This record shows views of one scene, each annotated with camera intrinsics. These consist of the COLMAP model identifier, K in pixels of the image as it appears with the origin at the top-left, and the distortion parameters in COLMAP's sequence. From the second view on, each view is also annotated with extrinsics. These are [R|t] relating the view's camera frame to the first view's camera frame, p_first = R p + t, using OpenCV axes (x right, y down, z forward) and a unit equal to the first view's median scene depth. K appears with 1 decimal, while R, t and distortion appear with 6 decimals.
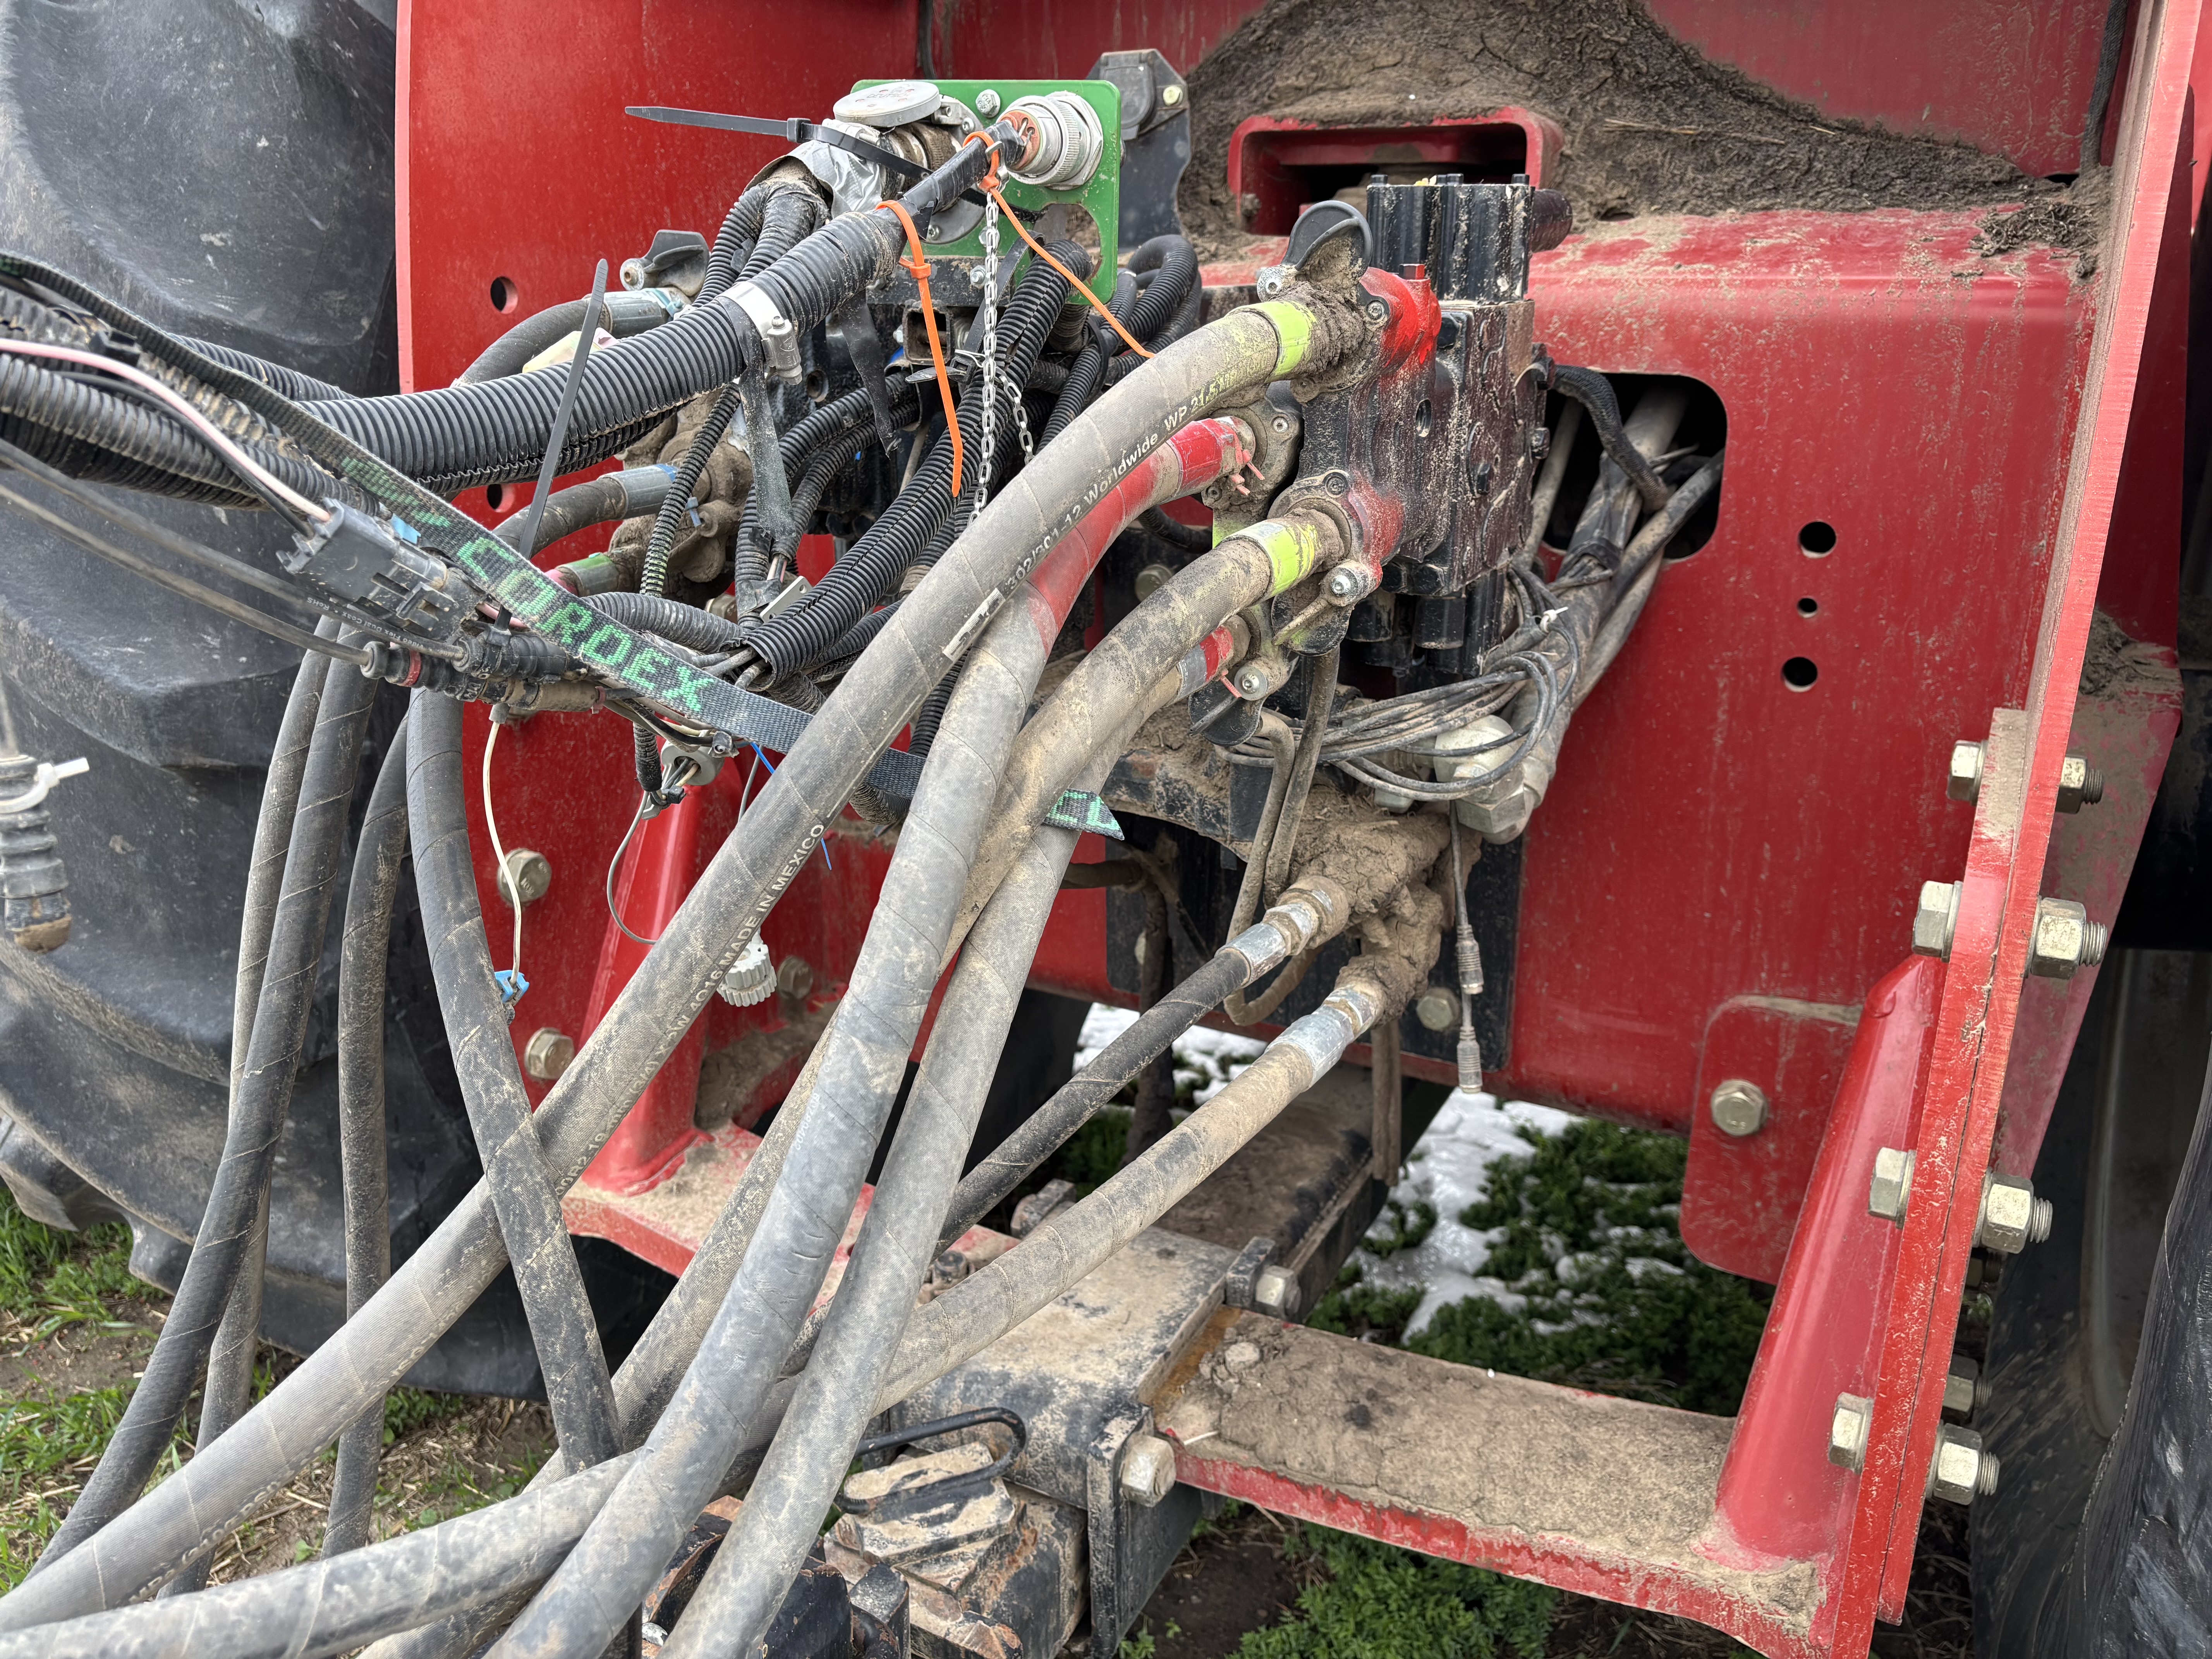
lens RADIAL K [[1609.7, 0, 1141.3], [0, 1609.7, 833.0], [0, 0, 1]] dist [0.006600, -0.002282]
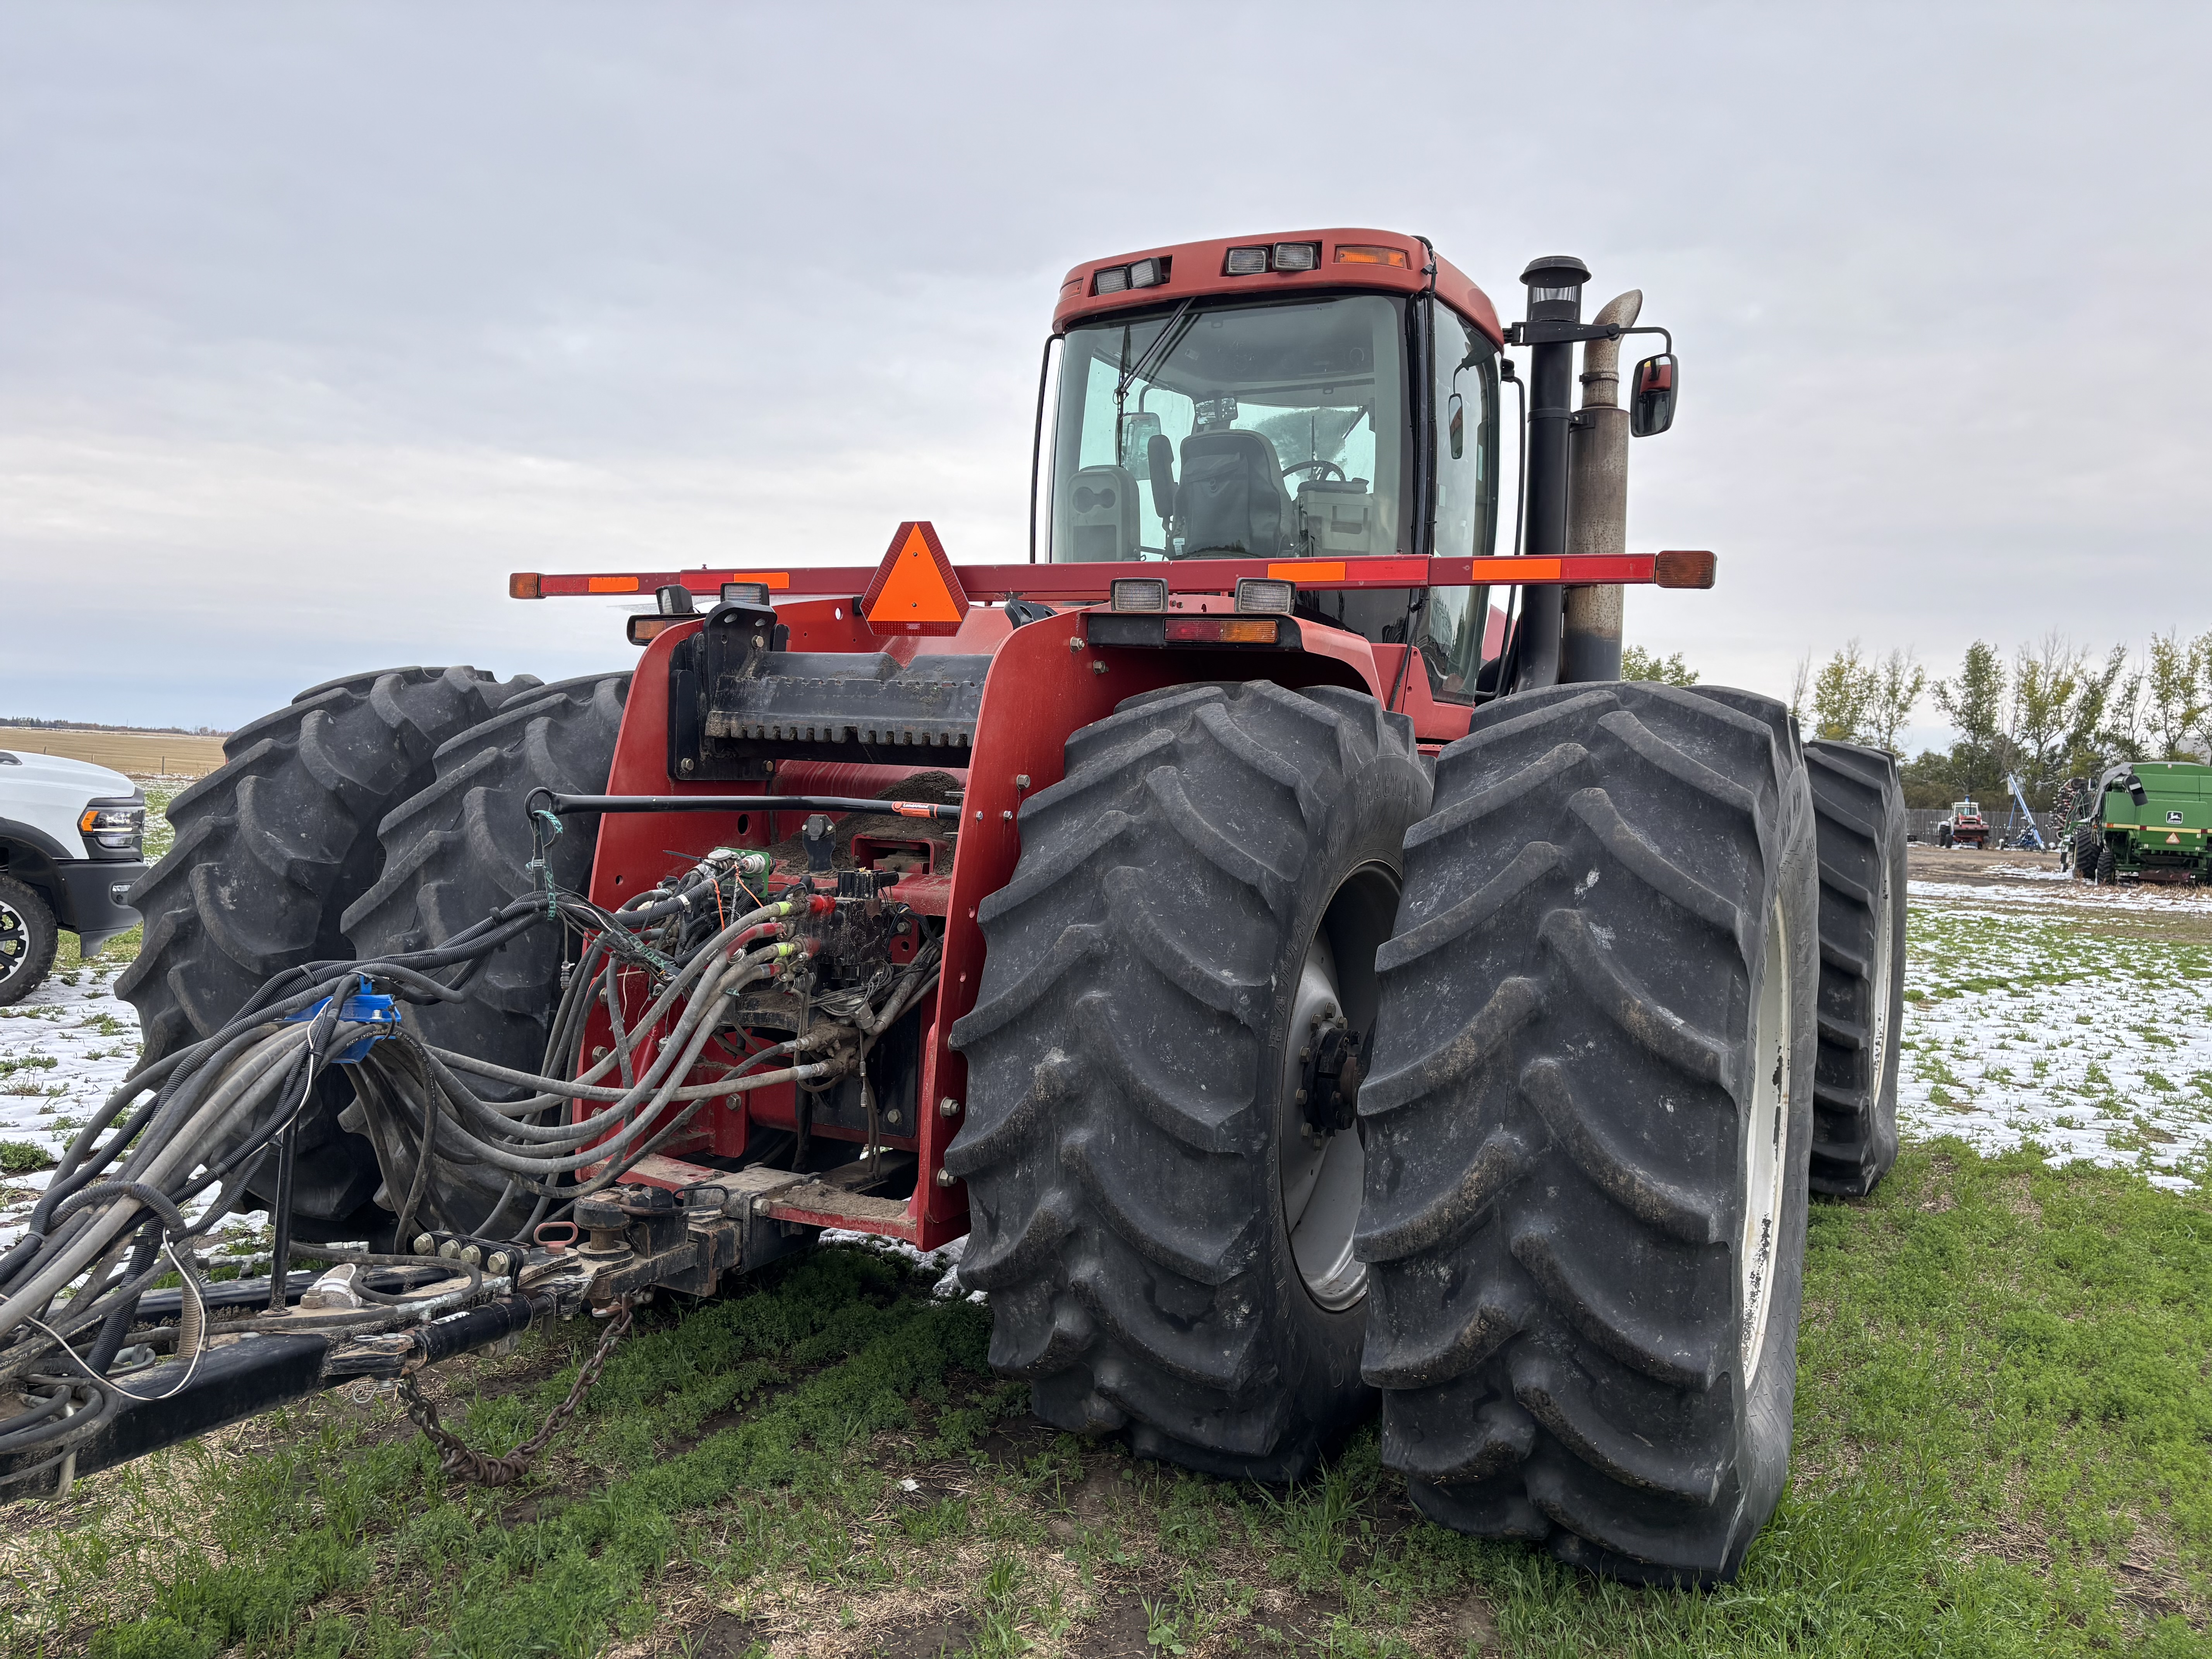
lens RADIAL K [[1609.7, 0, 1141.3], [0, 1609.7, 833.0], [0, 0, 1]] dist [0.006600, -0.002282]
pose [[0.999088, 0.041128, 0.011497, 1.037873], [-0.035586, 0.950642, -0.308242, 0.912093], [-0.023606, 0.307551, 0.951239, -3.602980]]
